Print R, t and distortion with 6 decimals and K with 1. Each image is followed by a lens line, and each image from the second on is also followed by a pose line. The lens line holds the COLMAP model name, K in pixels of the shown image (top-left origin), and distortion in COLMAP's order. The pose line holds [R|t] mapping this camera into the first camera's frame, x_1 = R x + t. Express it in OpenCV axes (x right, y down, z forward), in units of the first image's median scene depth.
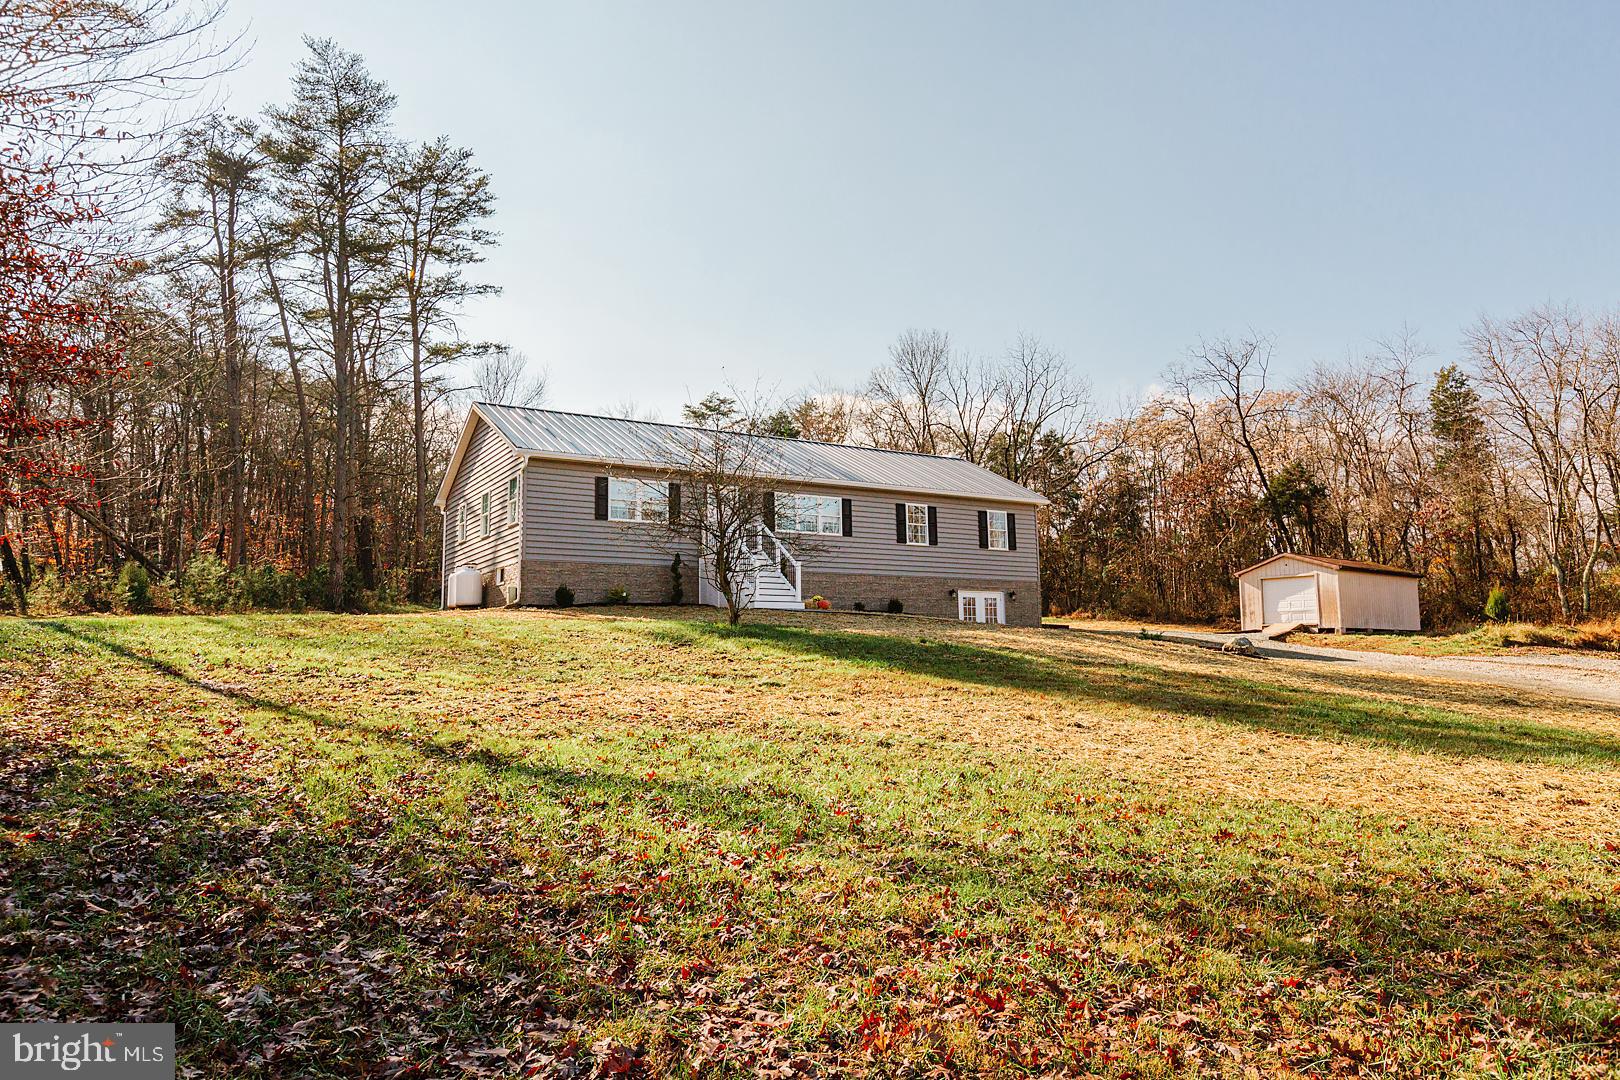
lens RADIAL K [[1101.4, 0, 809.2], [0, 1101.4, 532.0], [0, 0, 1]] dist [-0.002189, -0.001042]
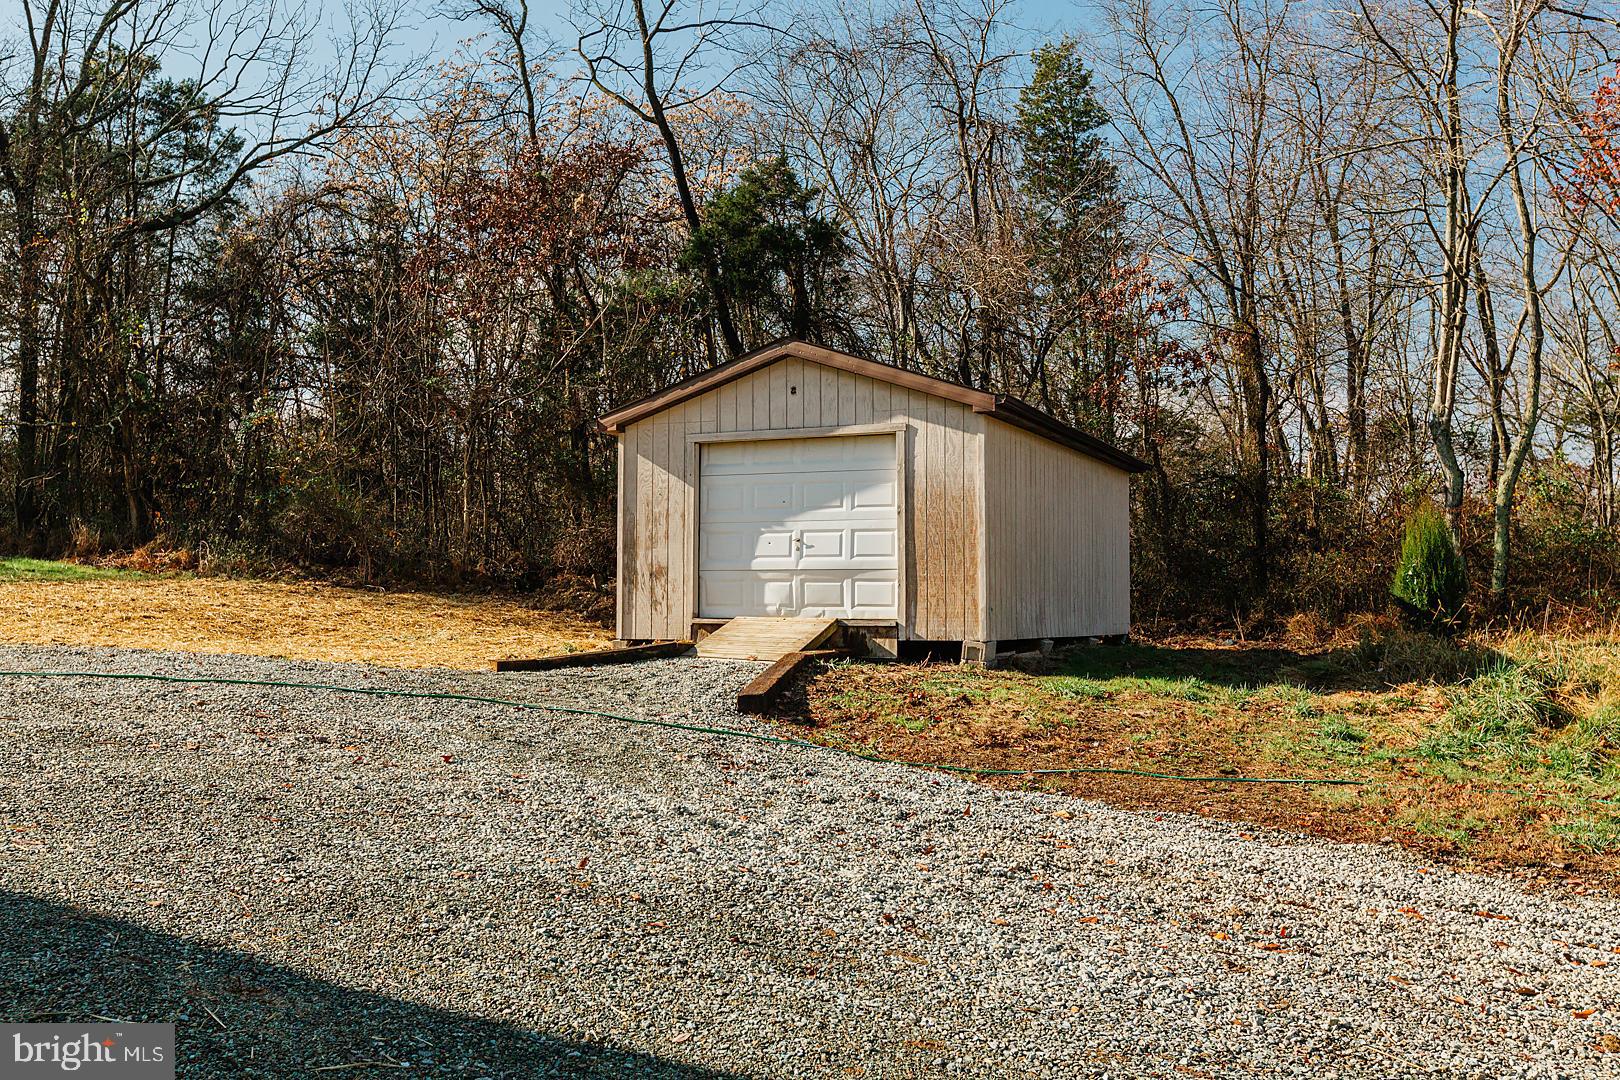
lens RADIAL K [[1633.4, 0, 810.3], [0, 1633.4, 541.6], [0, 0, 1]] dist [-0.008133, 0.000000]
pose [[0.880662, 0.025132, 0.473079, 0.247574], [-0.059861, 0.996491, 0.058496, 0.040939], [-0.469949, -0.079834, 0.879076, 0.635234]]
